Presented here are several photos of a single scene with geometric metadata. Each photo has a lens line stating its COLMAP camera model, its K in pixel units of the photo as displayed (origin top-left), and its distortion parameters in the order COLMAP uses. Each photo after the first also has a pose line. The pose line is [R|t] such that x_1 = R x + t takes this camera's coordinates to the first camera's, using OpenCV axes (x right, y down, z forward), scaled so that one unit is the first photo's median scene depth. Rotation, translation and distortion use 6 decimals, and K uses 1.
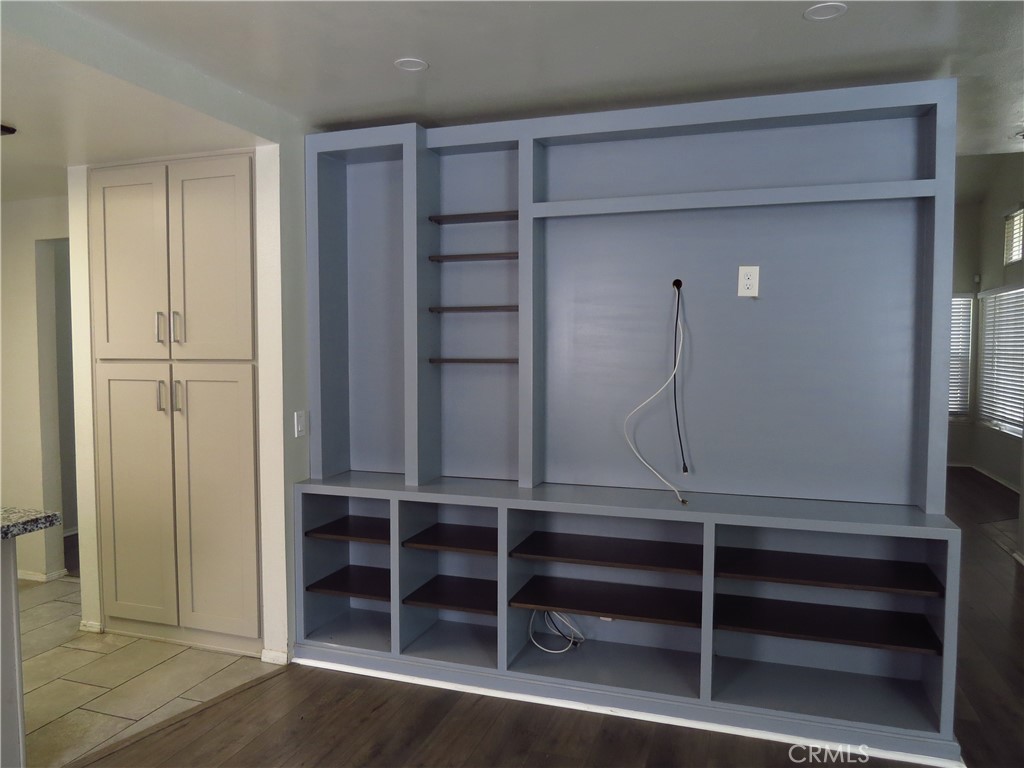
lens RADIAL K [[725.6, 0, 527.1], [0, 725.6, 384.1], [0, 0, 1]] dist [-0.012670, -0.002758]
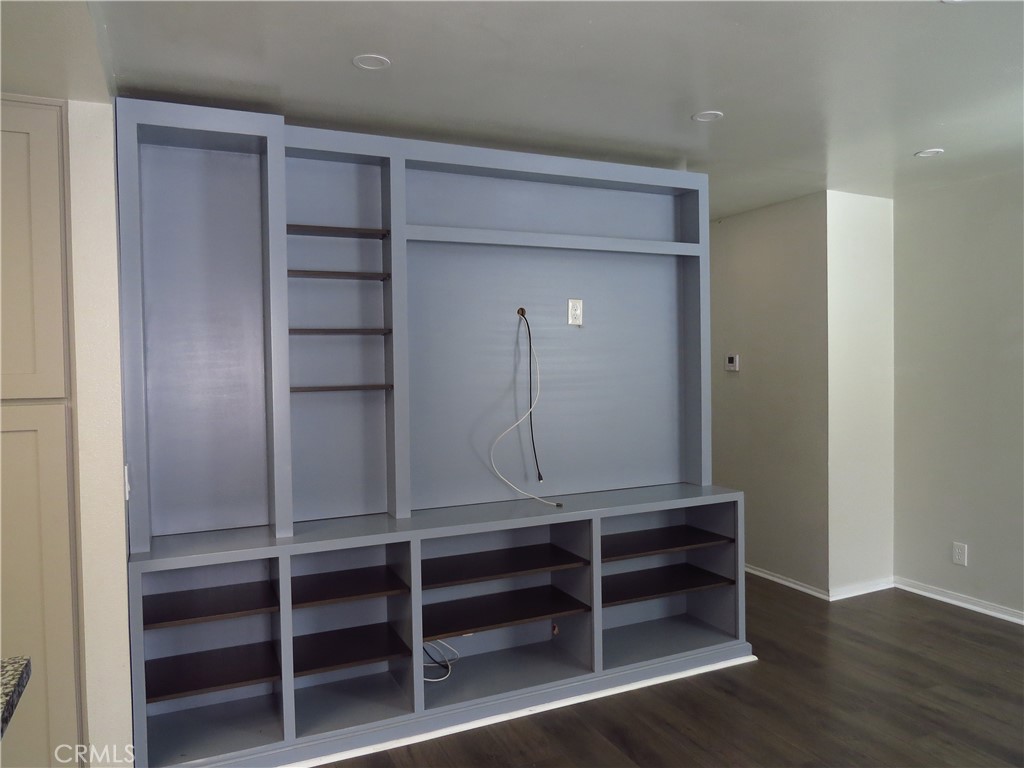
lens RADIAL K [[725.6, 0, 530.5], [0, 725.6, 386.8], [0, 0, 1]] dist [-0.012670, -0.002758]
pose [[0.730552, -0.034506, 0.681985, -0.552252], [0.058856, 0.998188, -0.012543, -0.009306], [-0.680316, 0.049303, 0.731259, 0.185729]]
